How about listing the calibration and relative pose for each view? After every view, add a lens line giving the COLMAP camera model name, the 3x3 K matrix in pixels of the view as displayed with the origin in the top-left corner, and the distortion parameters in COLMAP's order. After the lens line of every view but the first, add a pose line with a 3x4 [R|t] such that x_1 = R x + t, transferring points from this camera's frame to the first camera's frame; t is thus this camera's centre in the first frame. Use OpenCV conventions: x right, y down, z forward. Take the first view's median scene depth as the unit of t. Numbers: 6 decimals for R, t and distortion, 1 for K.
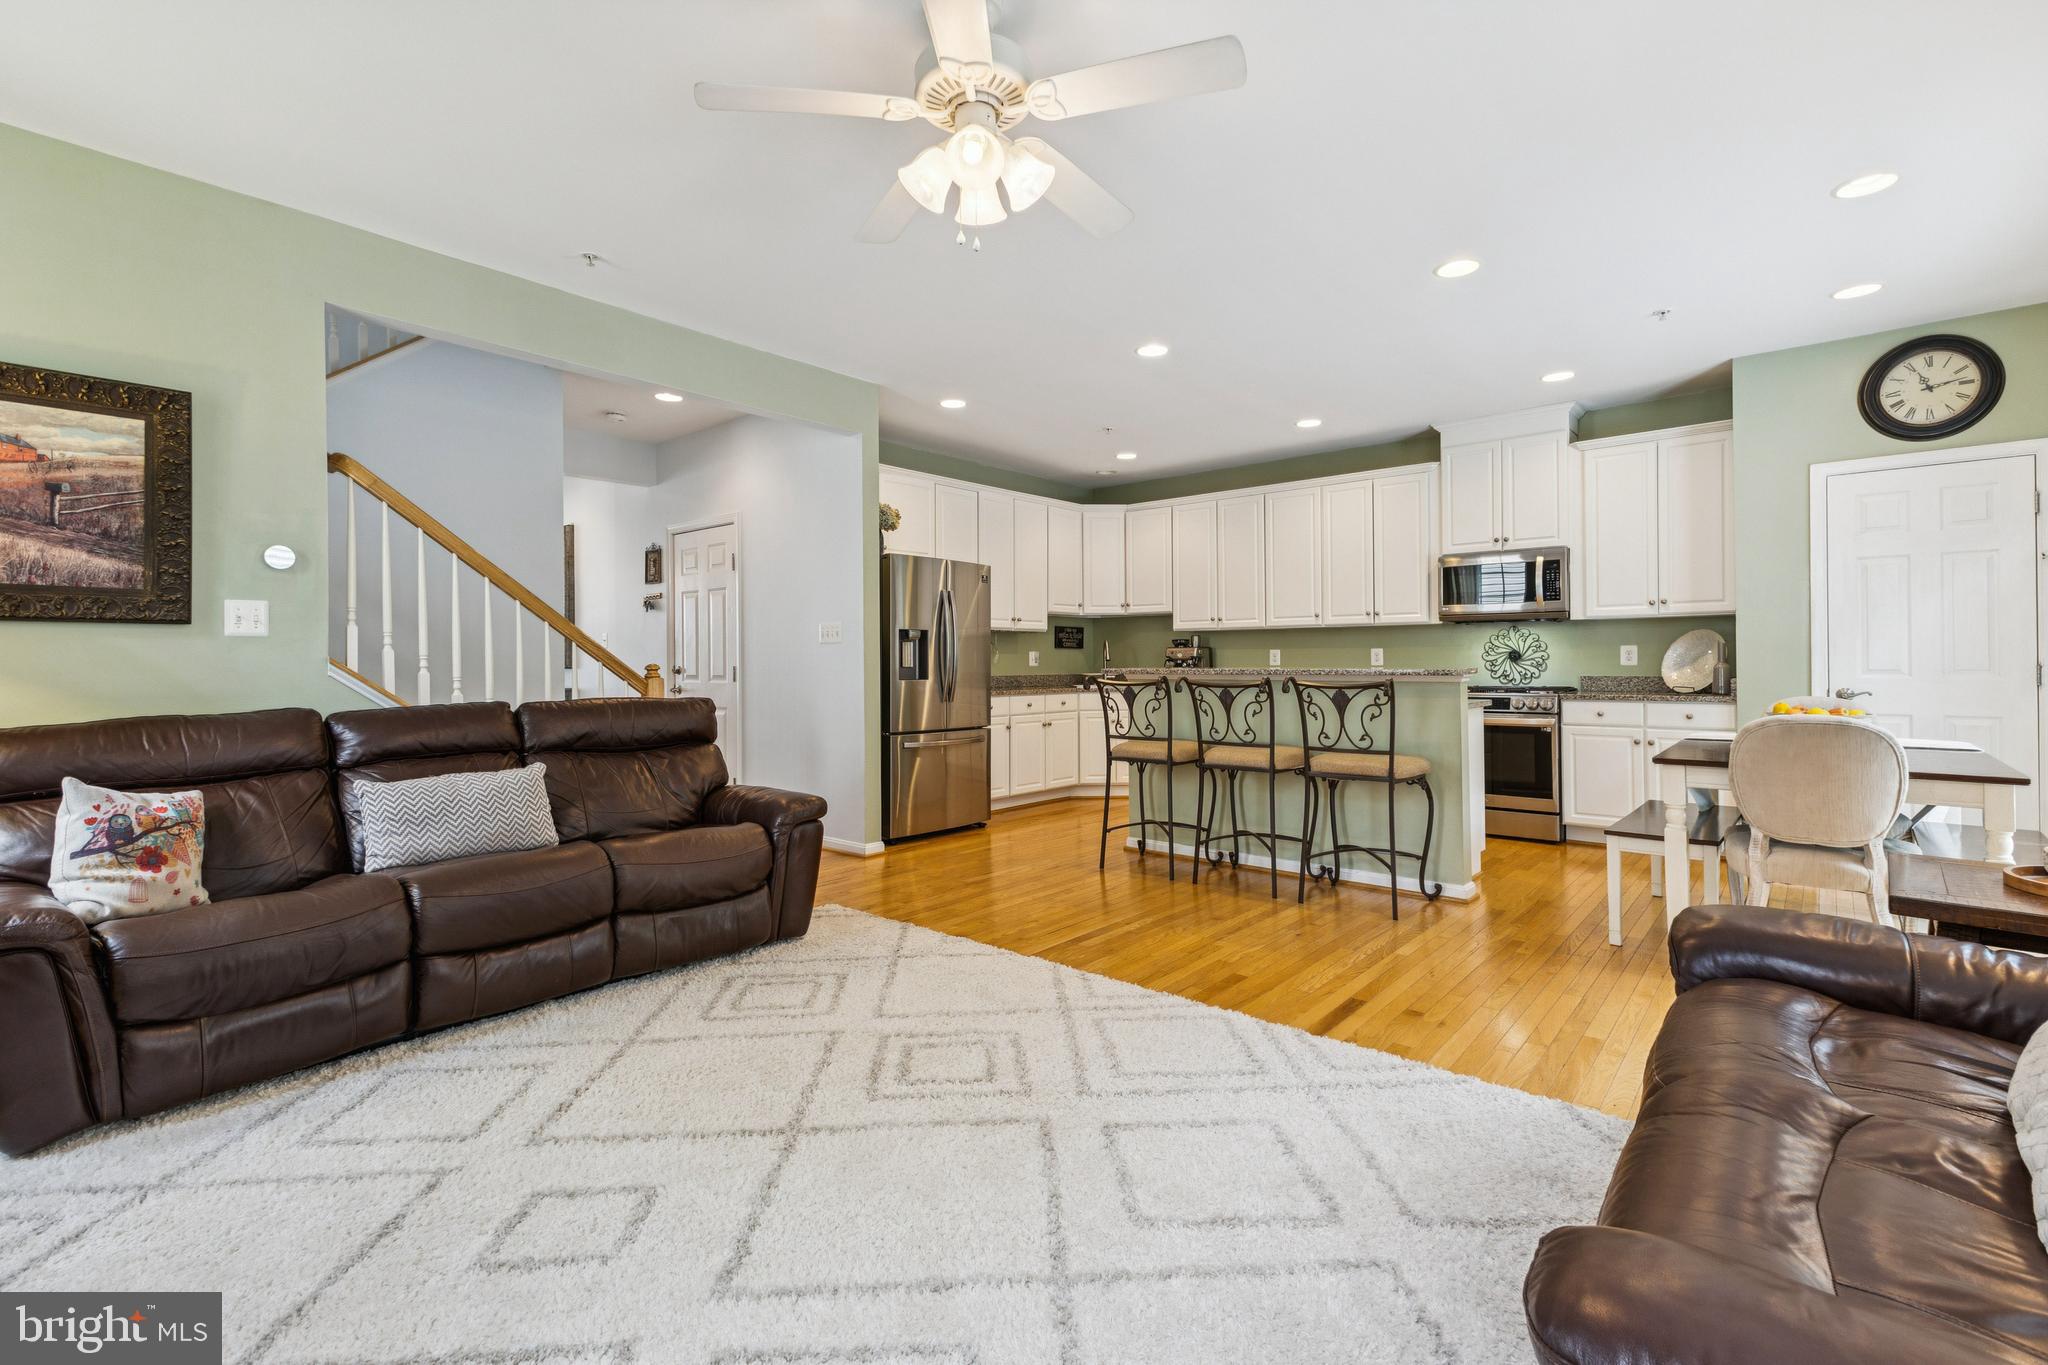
lens RADIAL K [[913.2, 0, 1029.7], [0, 913.2, 647.5], [0, 0, 1]] dist [0.014298, -0.000256]
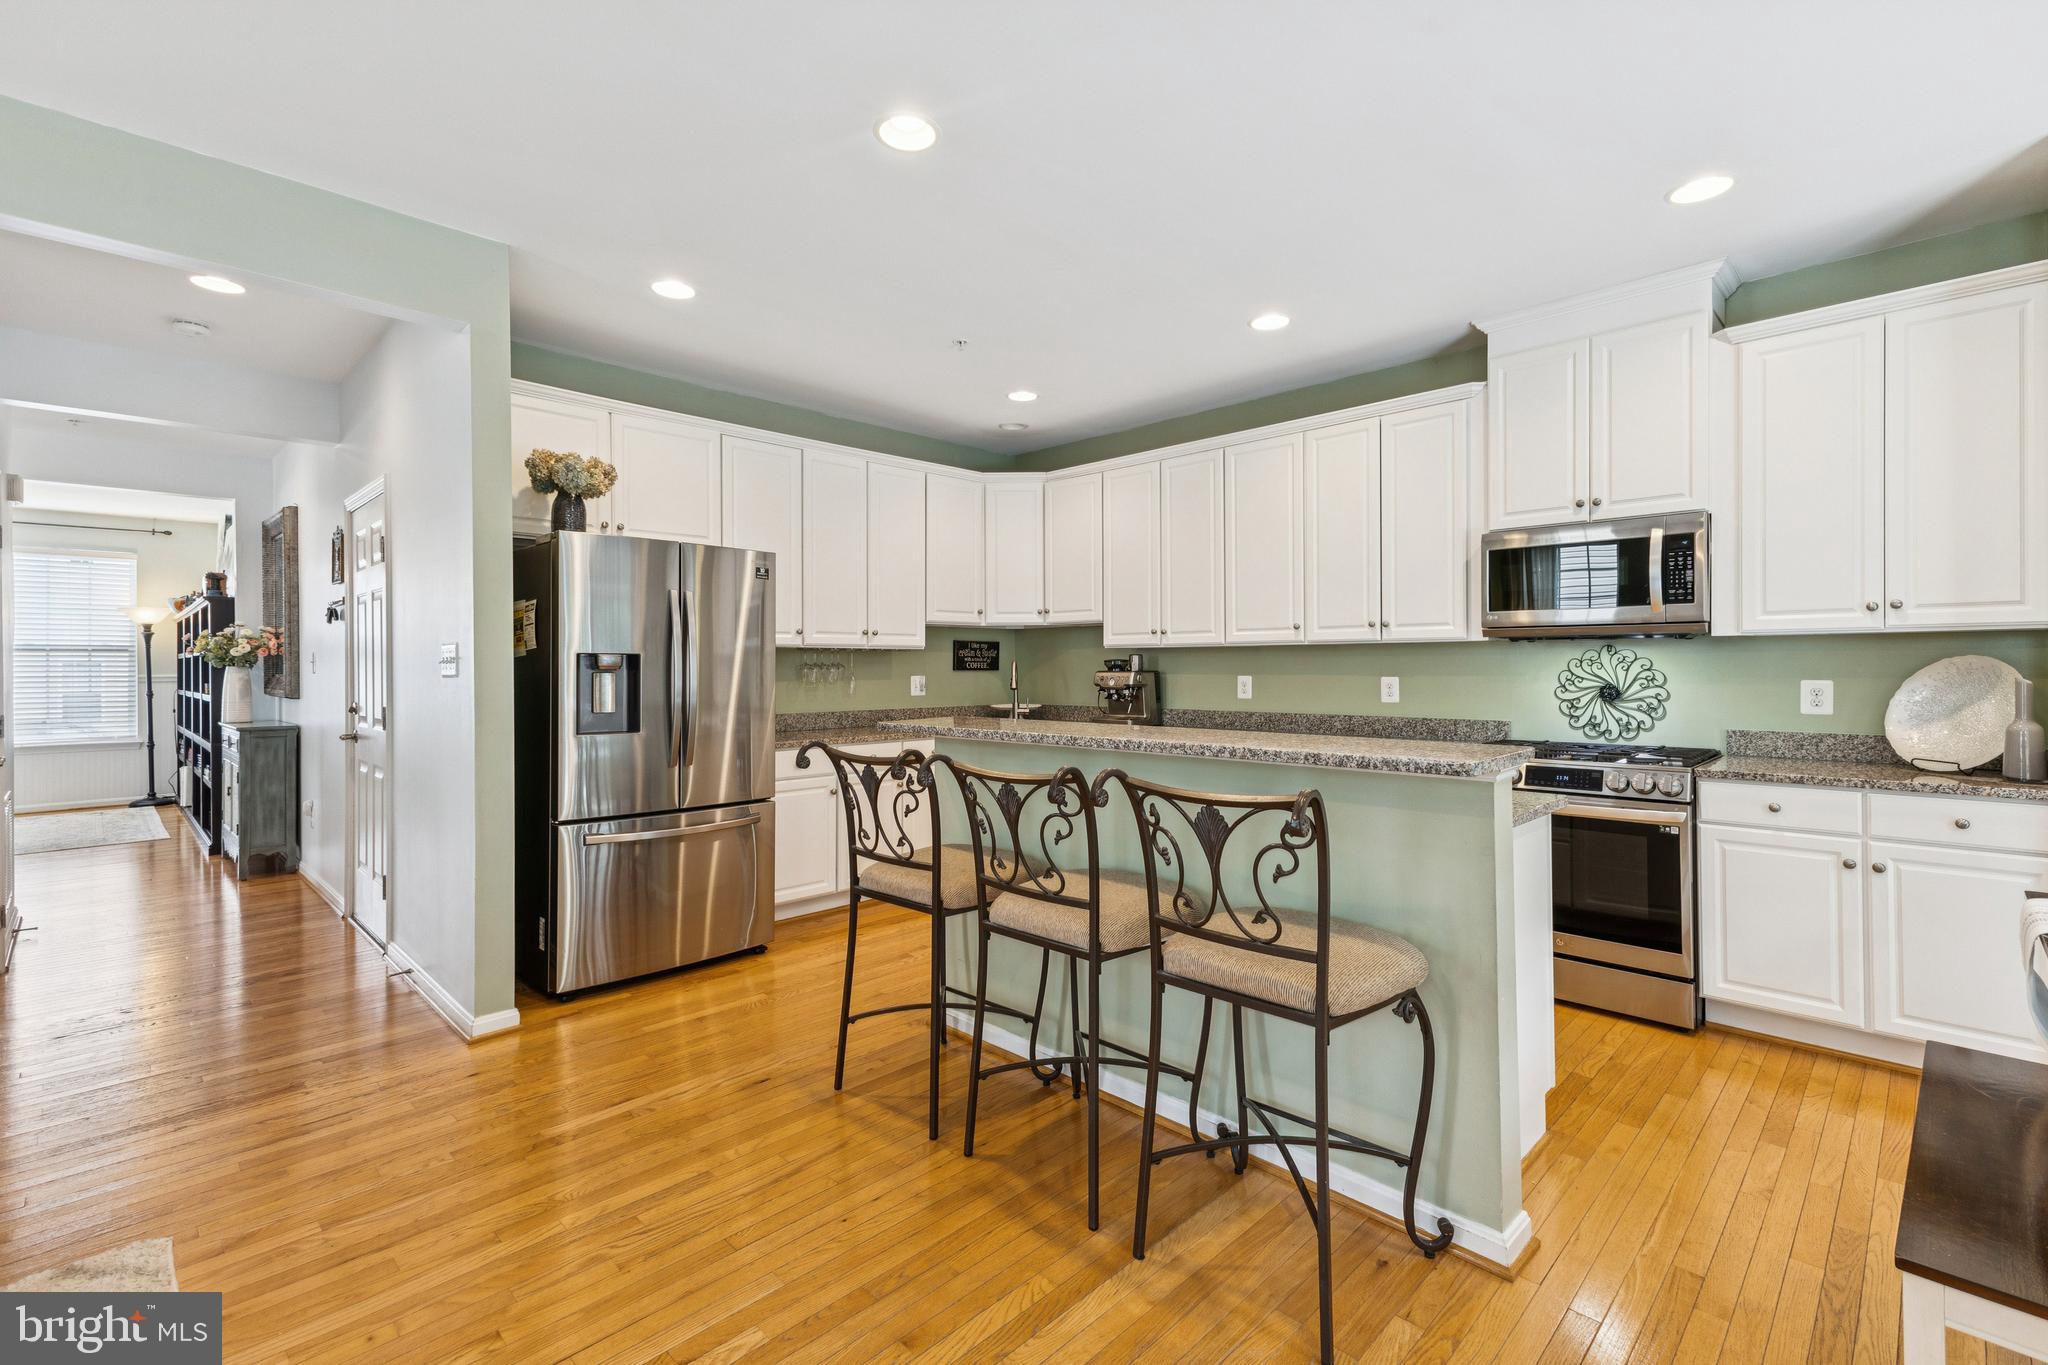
lens RADIAL K [[913.2, 0, 1025.6], [0, 913.2, 663.2], [0, 0, 1]] dist [0.014298, -0.000256]
pose [[0.997428, 0.000844, -0.071672, 0.194458], [-0.000018, 0.999934, 0.011522, -0.019411], [0.071677, -0.011491, 0.997362, 0.381358]]
